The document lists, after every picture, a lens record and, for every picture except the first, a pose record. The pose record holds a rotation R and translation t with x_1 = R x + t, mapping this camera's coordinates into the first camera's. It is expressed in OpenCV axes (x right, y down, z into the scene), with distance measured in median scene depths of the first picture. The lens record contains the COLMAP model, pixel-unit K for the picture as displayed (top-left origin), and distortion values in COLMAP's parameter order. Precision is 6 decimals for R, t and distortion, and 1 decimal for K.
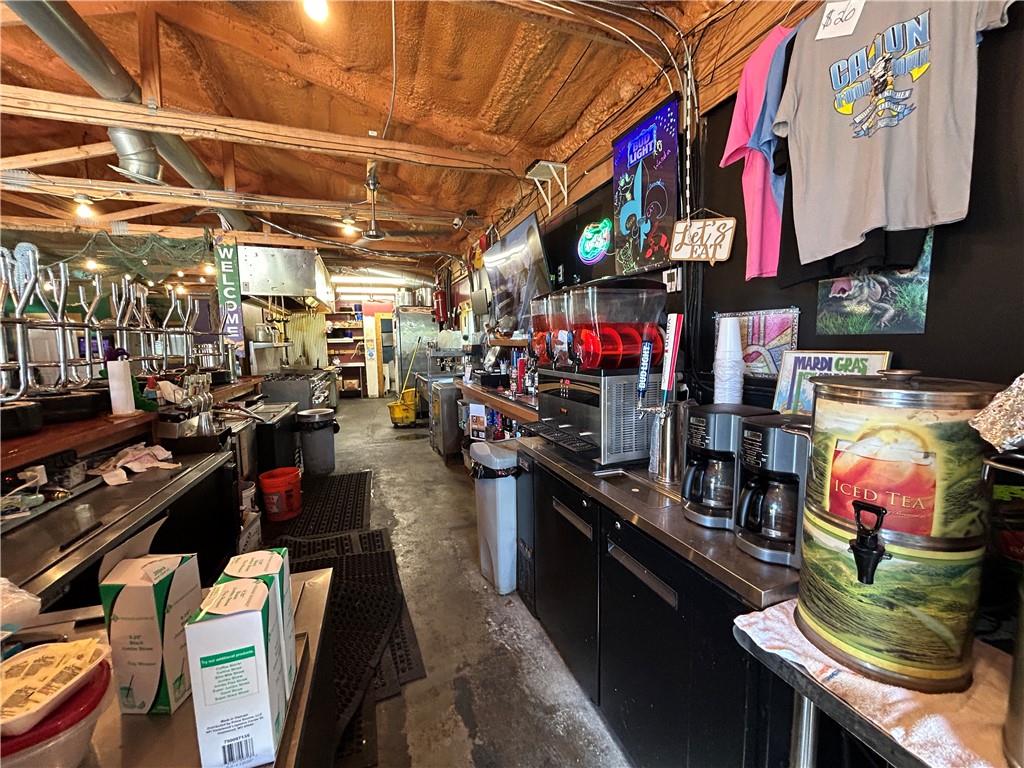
lens RADIAL K [[410.7, 0, 513.8], [0, 410.7, 383.2], [0, 0, 1]] dist [-0.000280, 0.000285]
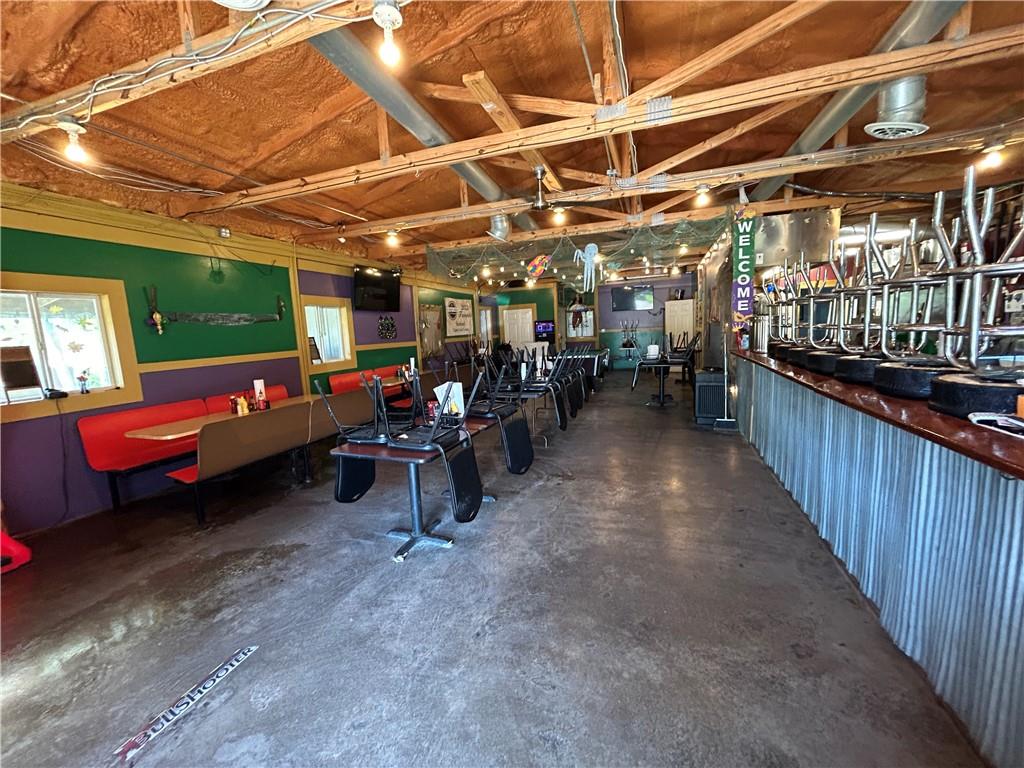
lens RADIAL K [[410.7, 0, 511.7], [0, 410.7, 384.4], [0, 0, 1]] dist [-0.000280, 0.000285]
pose [[0.783831, 0.055597, -0.618481, -0.511161], [-0.024565, 0.997981, 0.058578, 0.024055], [0.620488, -0.030722, 0.783614, -0.156466]]
